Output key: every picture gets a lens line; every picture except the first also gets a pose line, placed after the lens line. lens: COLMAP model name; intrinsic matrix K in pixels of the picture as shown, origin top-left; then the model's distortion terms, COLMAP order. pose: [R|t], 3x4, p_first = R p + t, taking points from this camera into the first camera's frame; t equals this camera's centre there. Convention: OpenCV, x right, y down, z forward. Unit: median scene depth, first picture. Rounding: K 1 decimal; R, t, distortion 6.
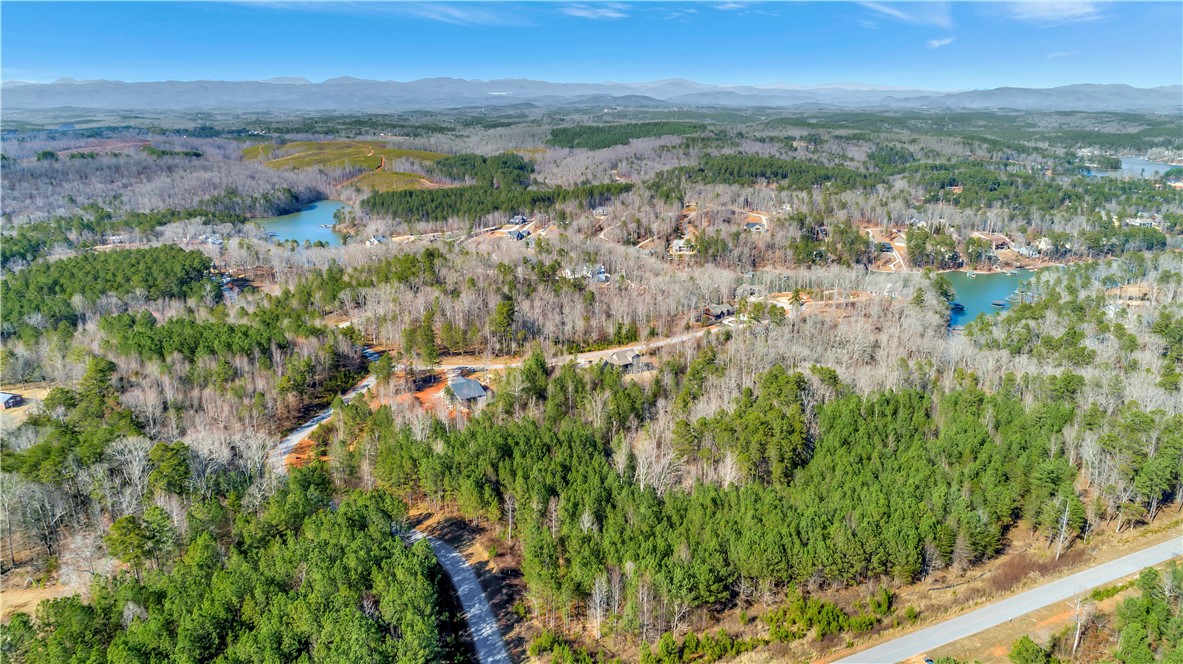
lens RADIAL K [[805.8, 0, 574.4], [0, 805.8, 355.2], [0, 0, 1]] dist [-0.016319, 0.008140]
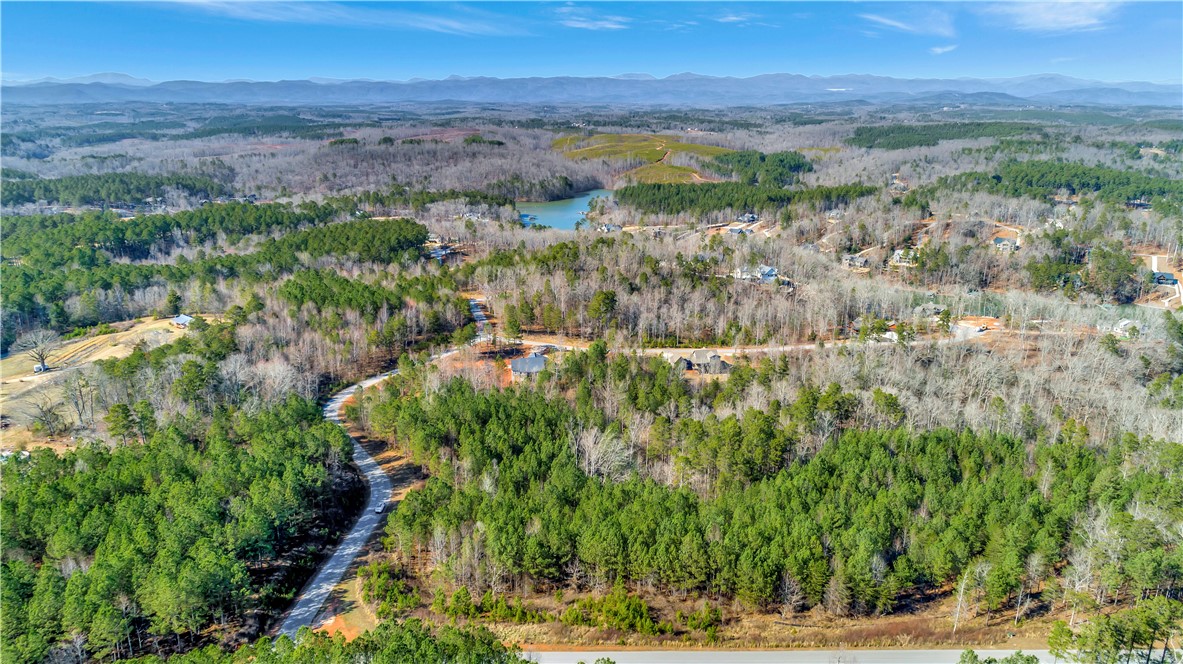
lens RADIAL K [[805.8, 0, 590.2], [0, 805.8, 333.3], [0, 0, 1]] dist [-0.016319, 0.008140]
pose [[0.913540, 0.118793, -0.389016, 0.128640], [-0.125958, 0.992010, 0.007137, -0.006389], [0.386756, 0.042480, 0.921203, 0.004612]]
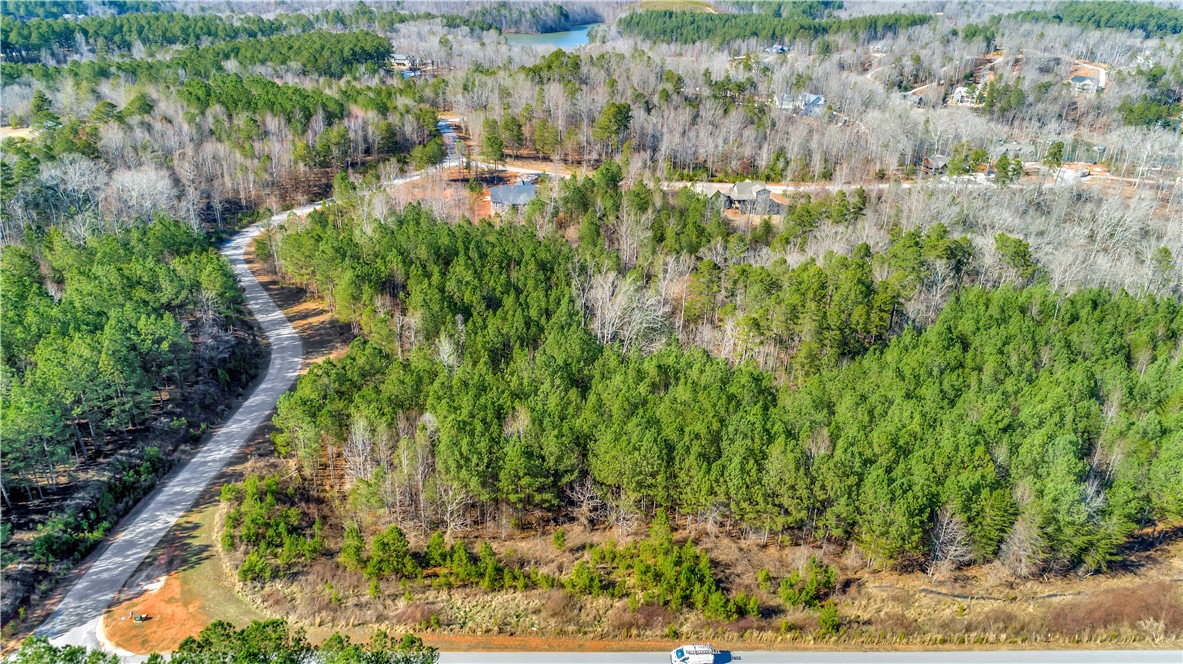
lens RADIAL K [[805.8, 0, 590.6], [0, 805.8, 341.7], [0, 0, 1]] dist [-0.016319, 0.008140]
pose [[0.915819, 0.199995, -0.348248, 0.087632], [-0.147977, 0.974213, 0.170329, 0.013187], [0.373333, -0.104458, 0.921798, 0.091606]]
